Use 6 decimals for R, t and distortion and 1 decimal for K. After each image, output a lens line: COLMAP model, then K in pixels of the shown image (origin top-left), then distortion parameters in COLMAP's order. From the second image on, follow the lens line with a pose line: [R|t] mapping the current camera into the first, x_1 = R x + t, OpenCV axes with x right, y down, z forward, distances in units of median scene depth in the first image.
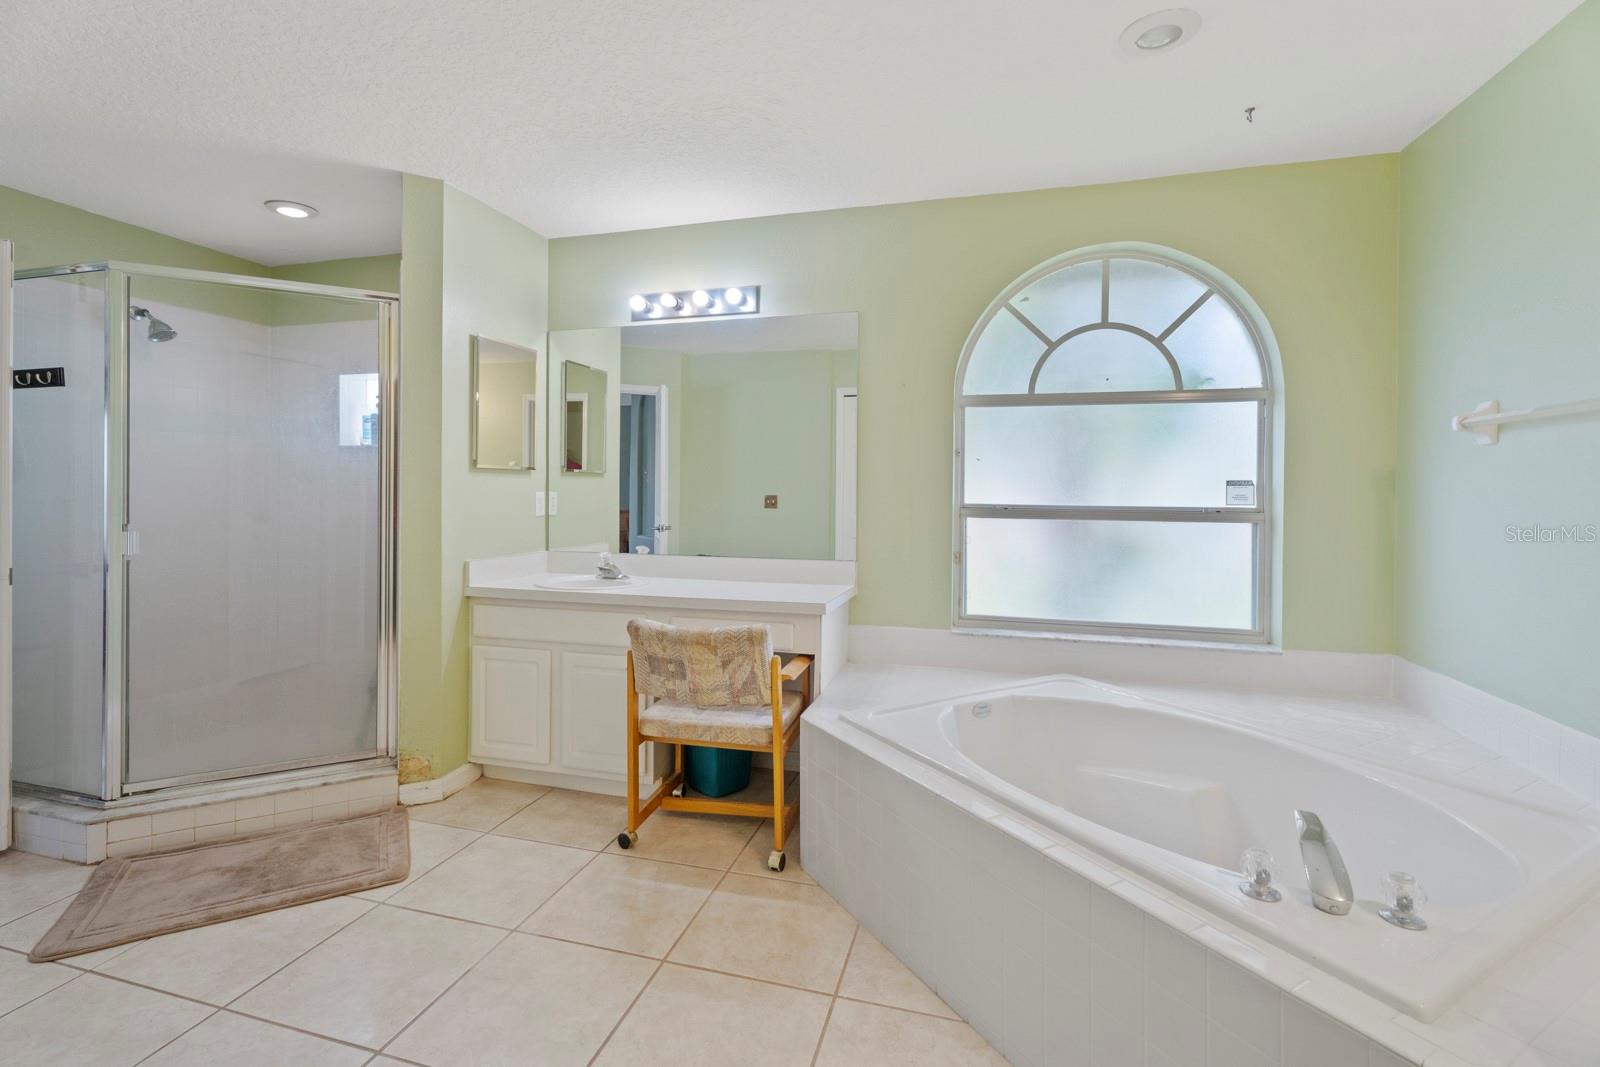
lens RADIAL K [[737.6, 0, 781.5], [0, 737.6, 488.3], [0, 0, 1]] dist [0.000393, 0.000473]
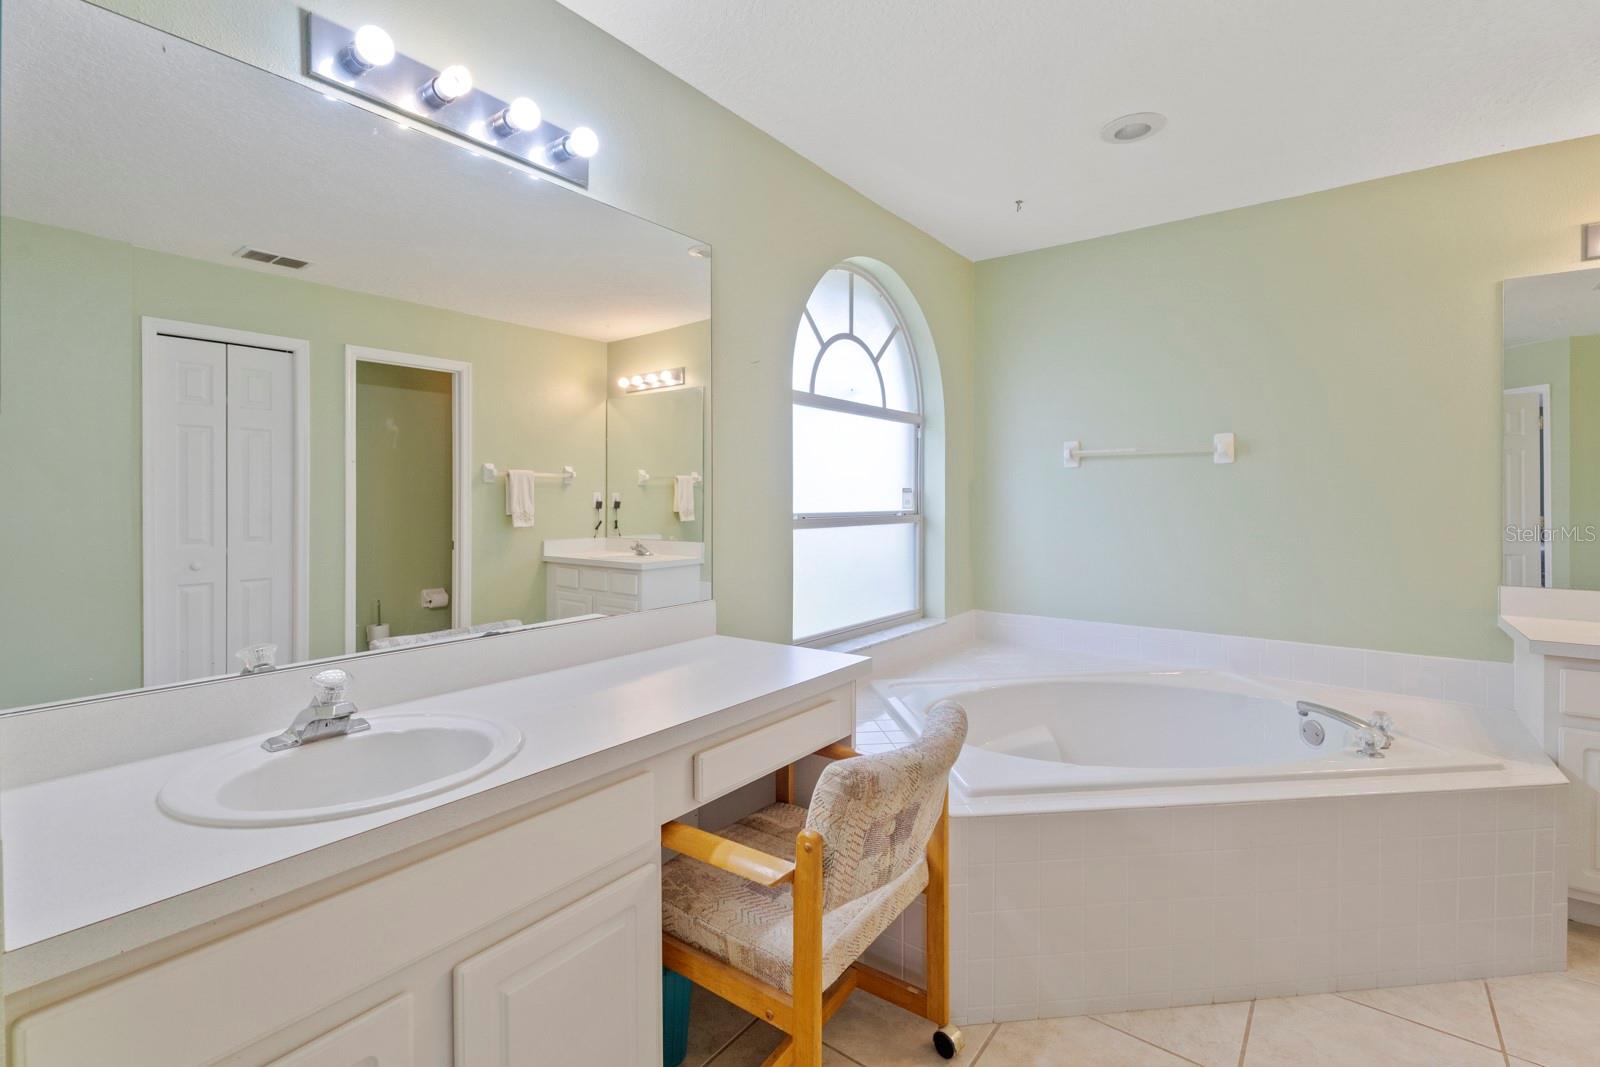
lens RADIAL K [[730.2, 0, 792.7], [0, 730.2, 500.9], [0, 0, 1]] dist [0.003194, 0.000827]
pose [[0.362128, -0.011399, 0.932059, -0.645040], [0.002003, 0.999932, 0.011450, -0.004771], [-0.932126, -0.002279, 0.362127, 0.831911]]
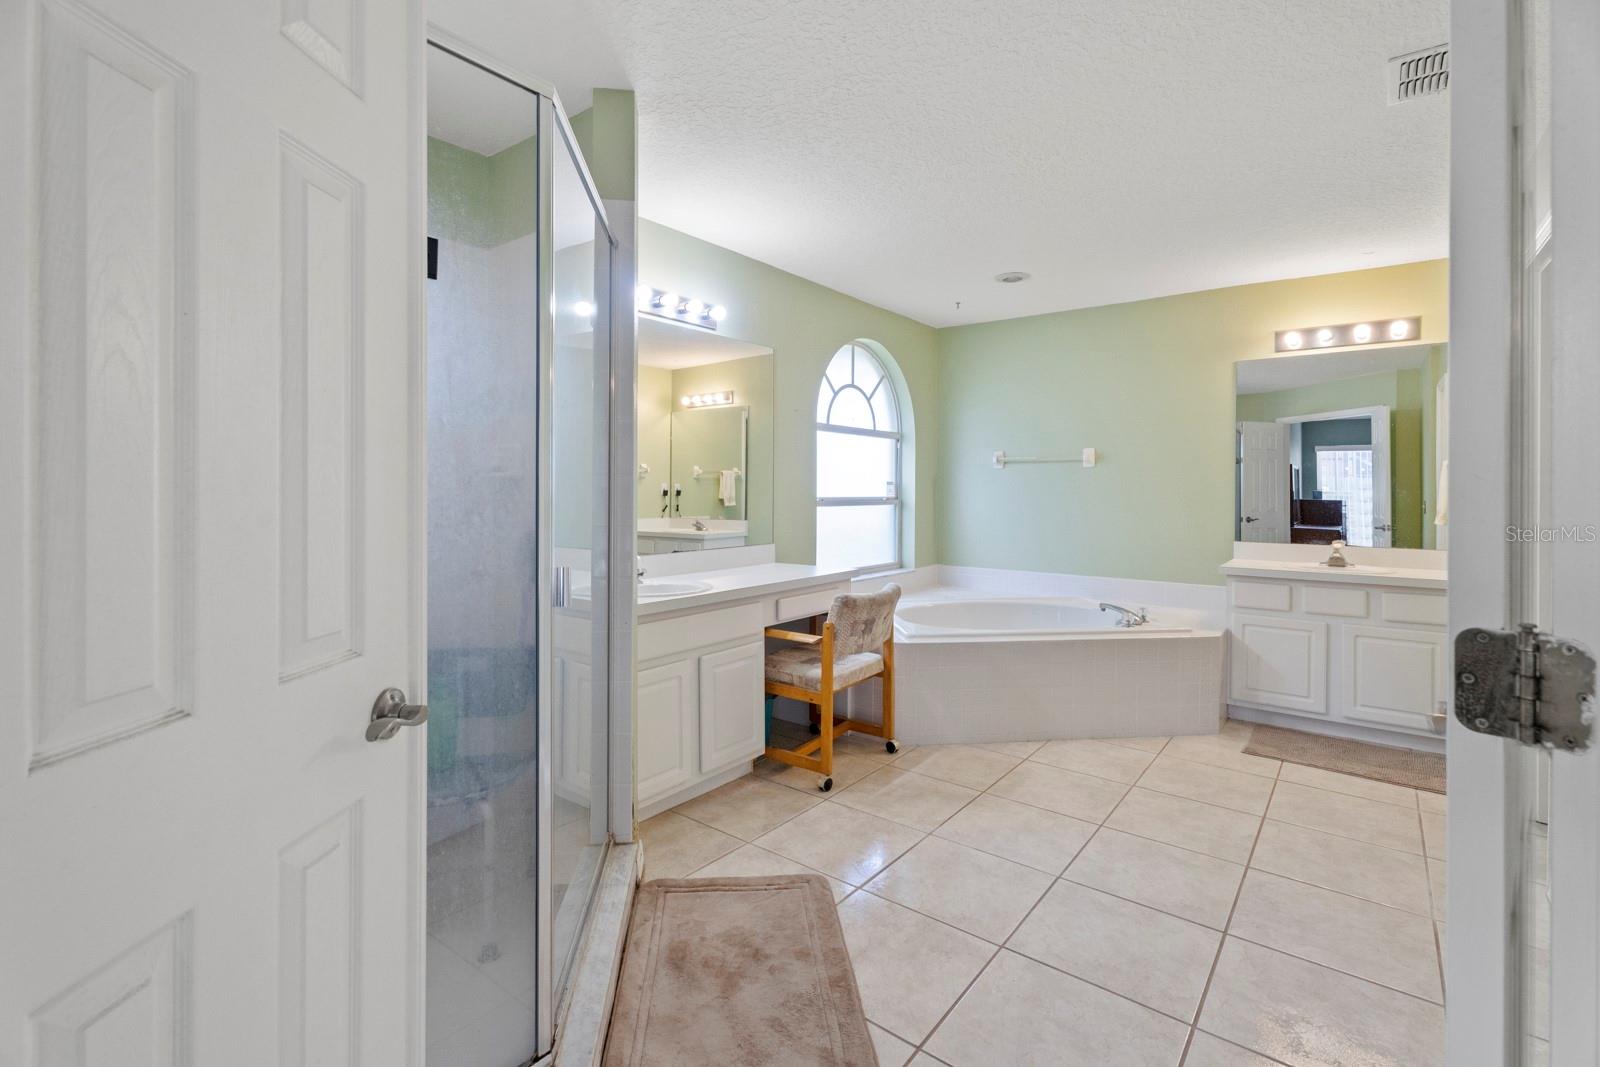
lens RADIAL K [[728.0, 0, 793.4], [0, 728.0, 487.5], [0, 0, 1]] dist [0.000332, 0.000573]
pose [[0.376408, -0.004247, 0.926444, -1.308111], [-0.002345, 0.999982, 0.005537, -0.007386], [-0.926451, -0.004257, 0.376391, 0.604803]]
